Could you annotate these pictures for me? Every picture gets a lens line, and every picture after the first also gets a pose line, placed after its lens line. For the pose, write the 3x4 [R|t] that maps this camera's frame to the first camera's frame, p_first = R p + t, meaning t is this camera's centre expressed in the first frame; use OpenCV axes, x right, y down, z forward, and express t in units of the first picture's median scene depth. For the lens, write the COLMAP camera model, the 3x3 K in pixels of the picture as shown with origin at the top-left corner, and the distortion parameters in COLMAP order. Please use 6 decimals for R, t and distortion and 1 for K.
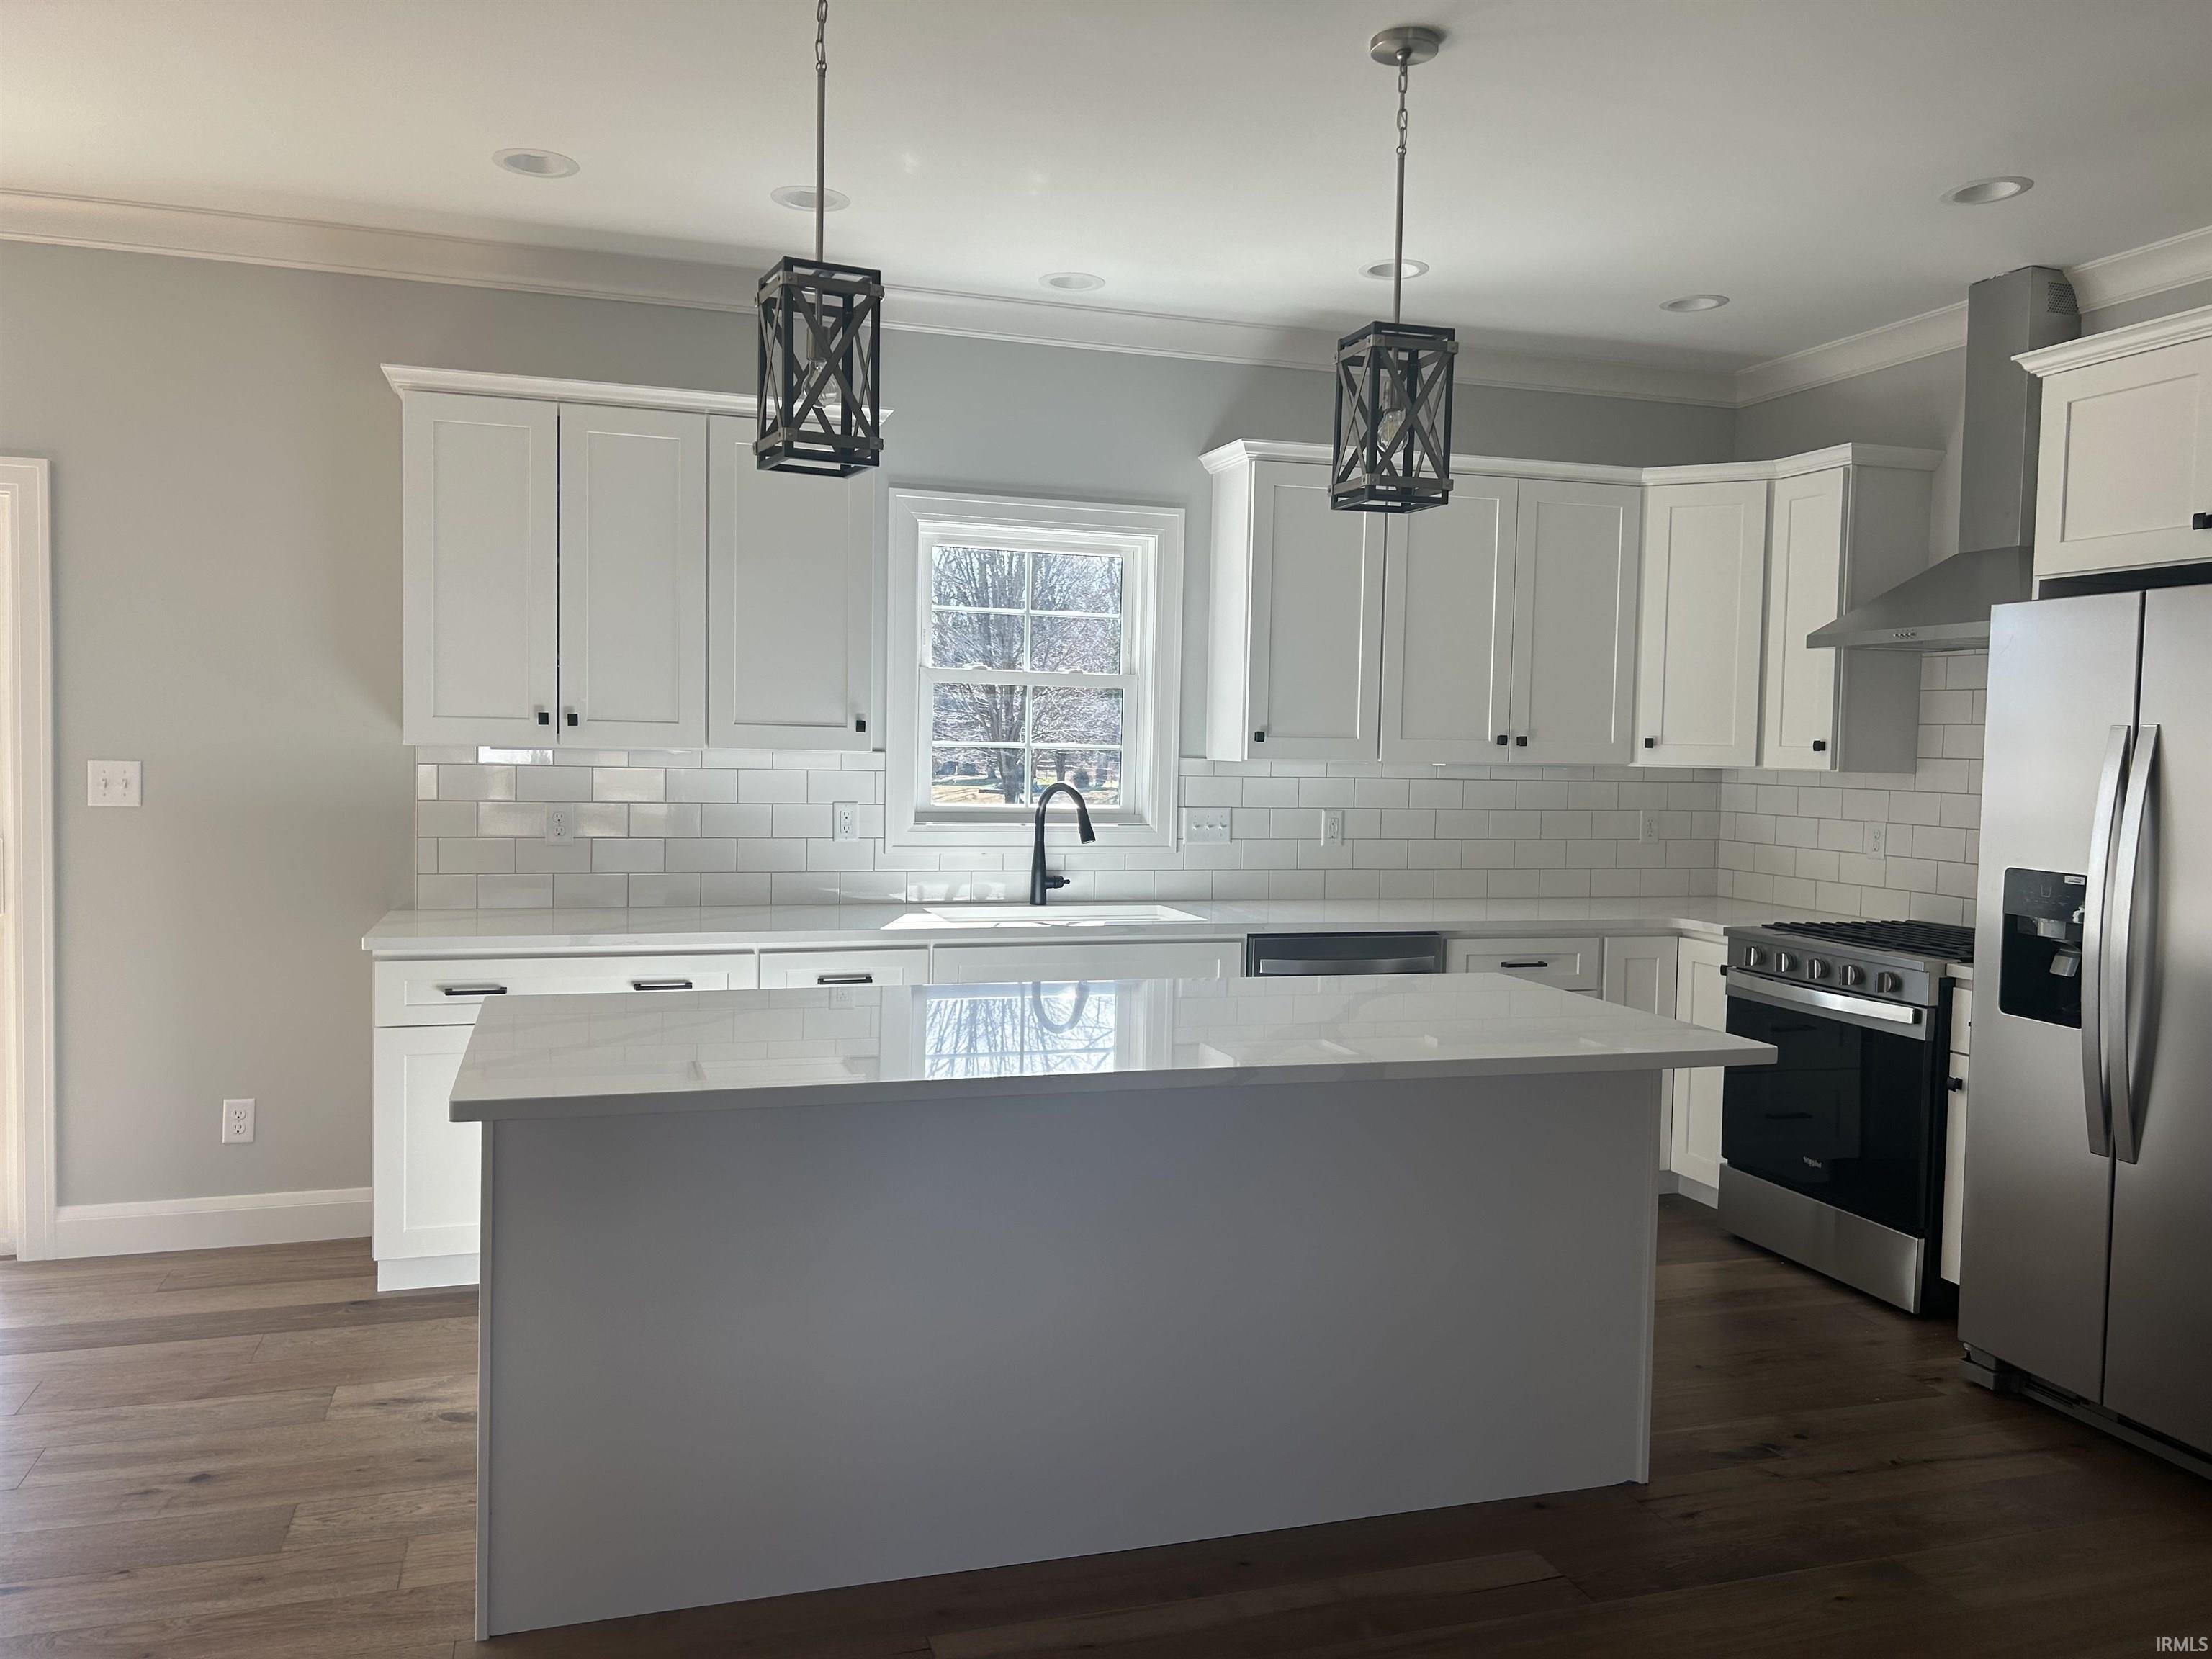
lens RADIAL K [[1677.8, 0, 1106.3], [0, 1677.8, 832.3], [0, 0, 1]] dist [0.007461, 0.000420]
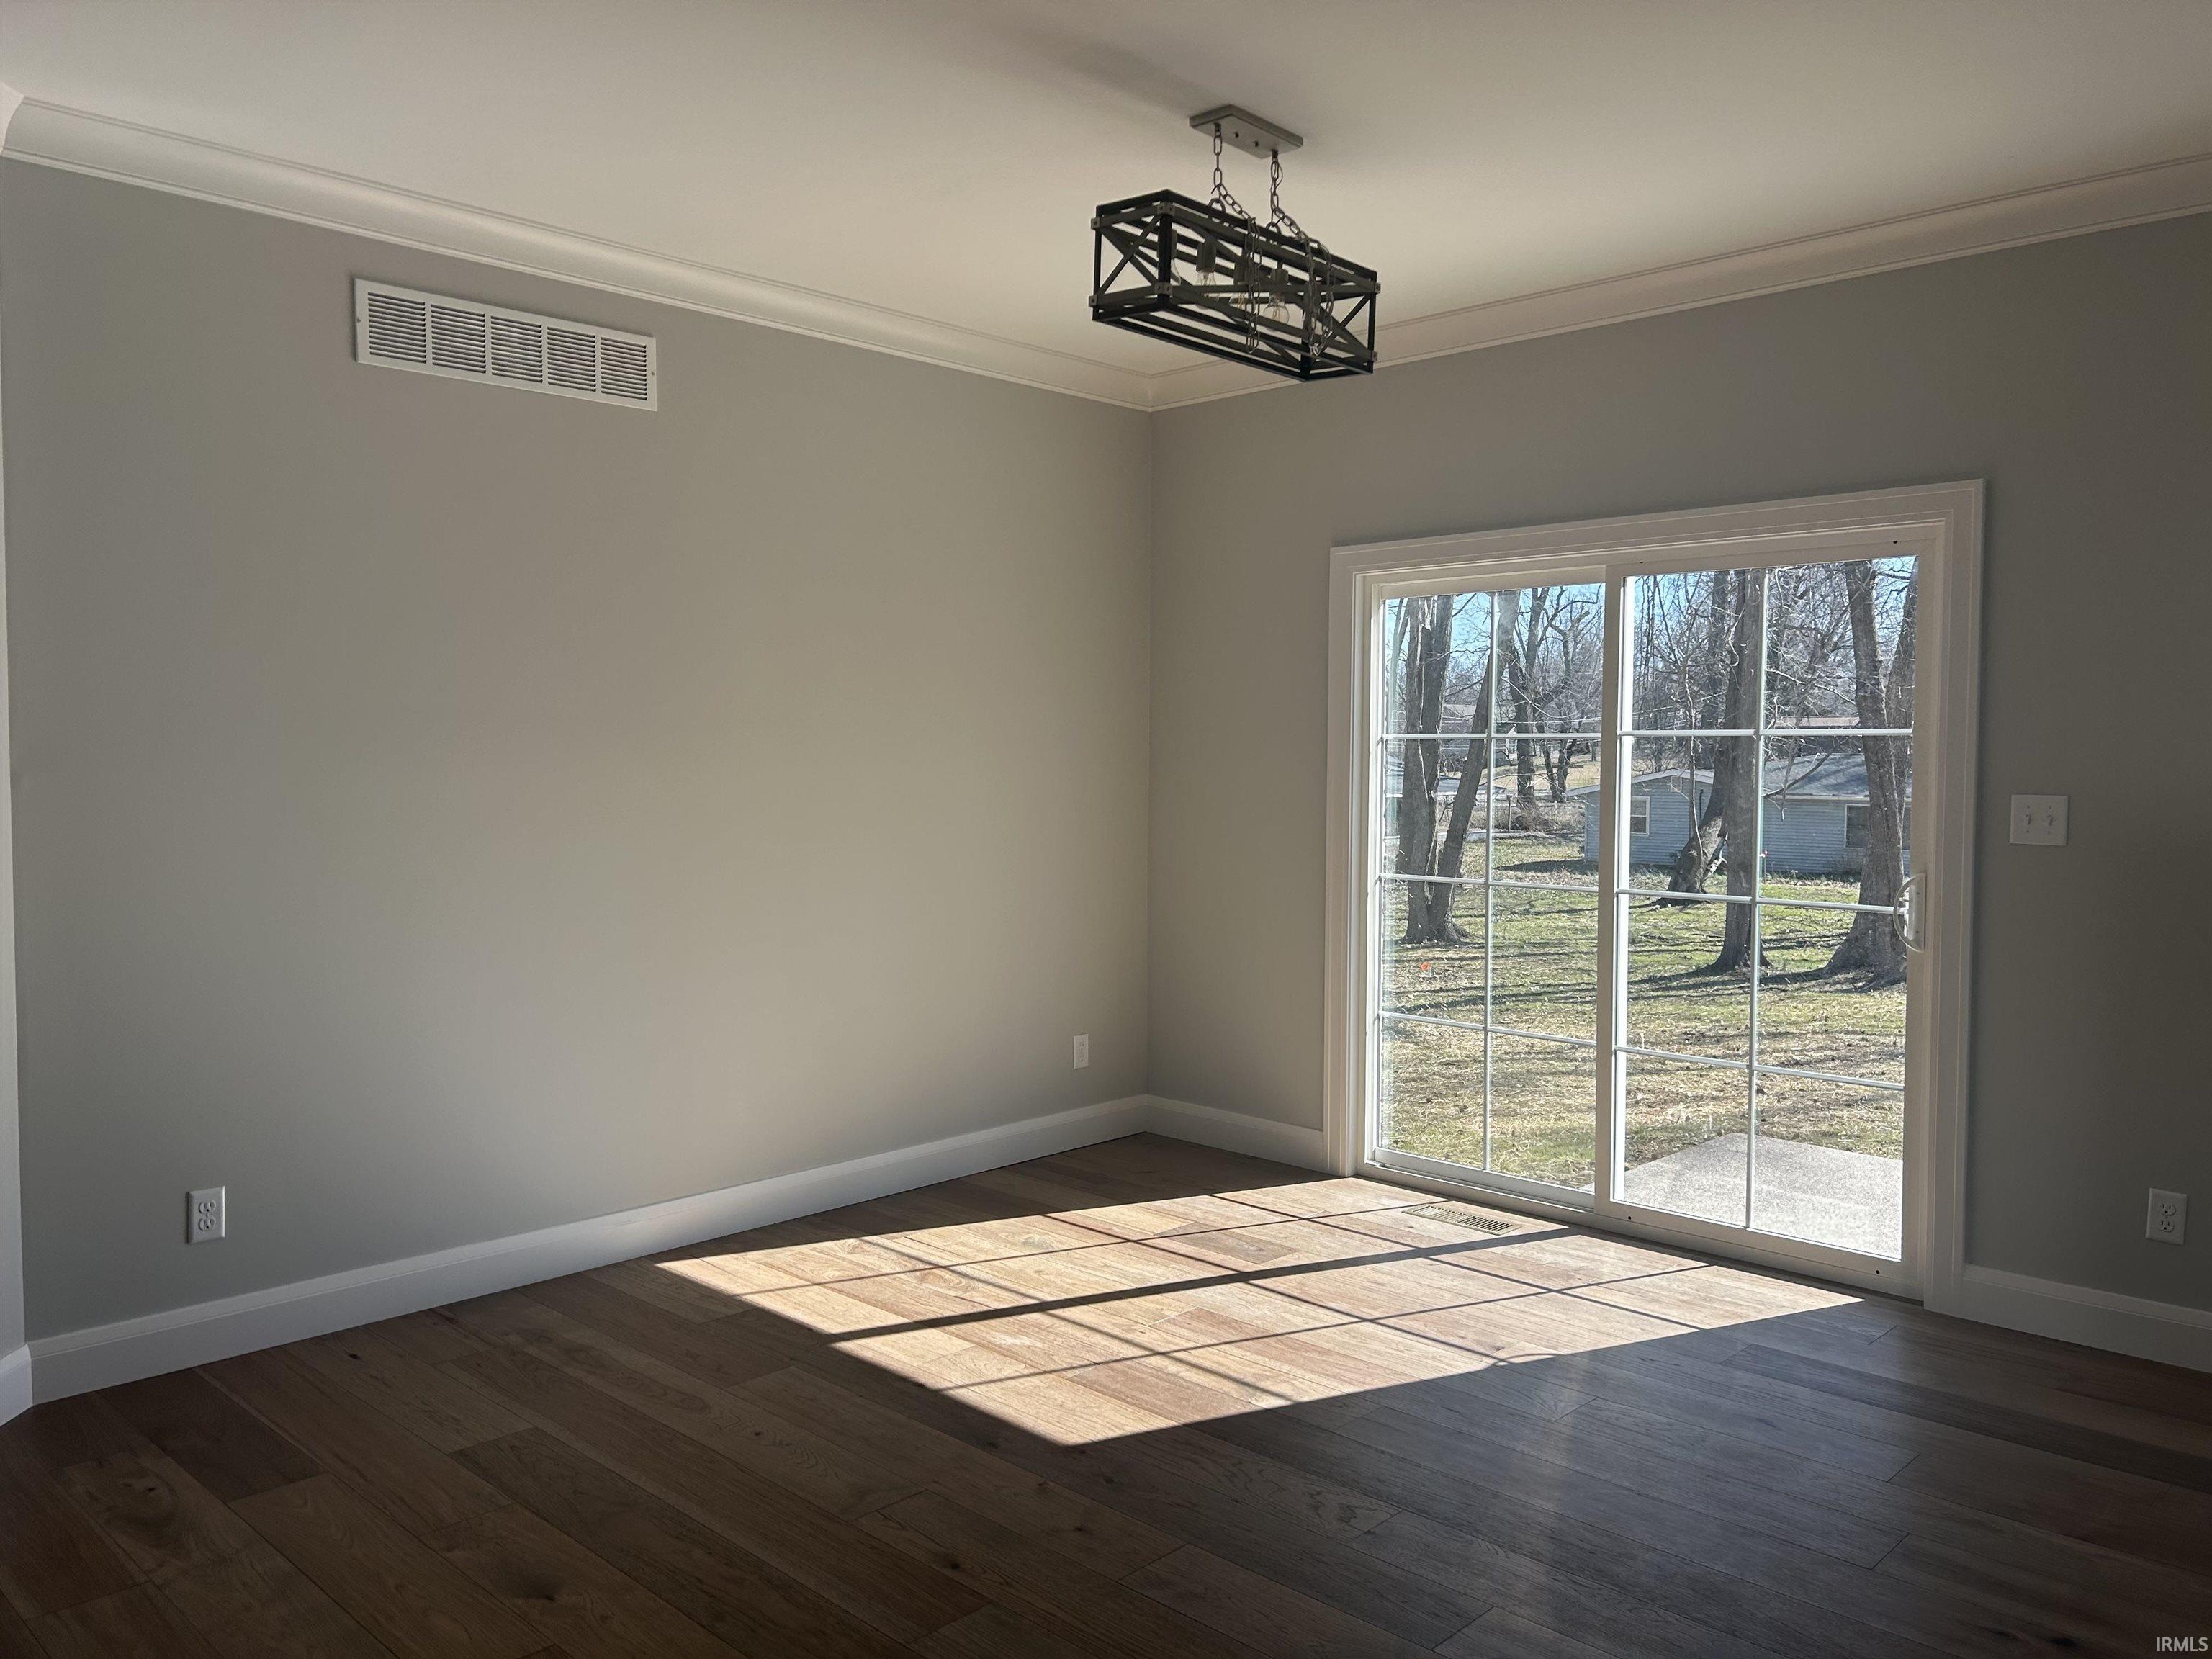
lens RADIAL K [[1677.8, 0, 1108.3], [0, 1677.8, 826.3], [0, 0, 1]] dist [0.007461, 0.000420]
pose [[0.471319, 0.018813, -0.881762, -0.019690], [-0.039343, 0.999226, 0.000290, -0.005706], [0.881085, 0.034555, 0.471694, 0.122417]]
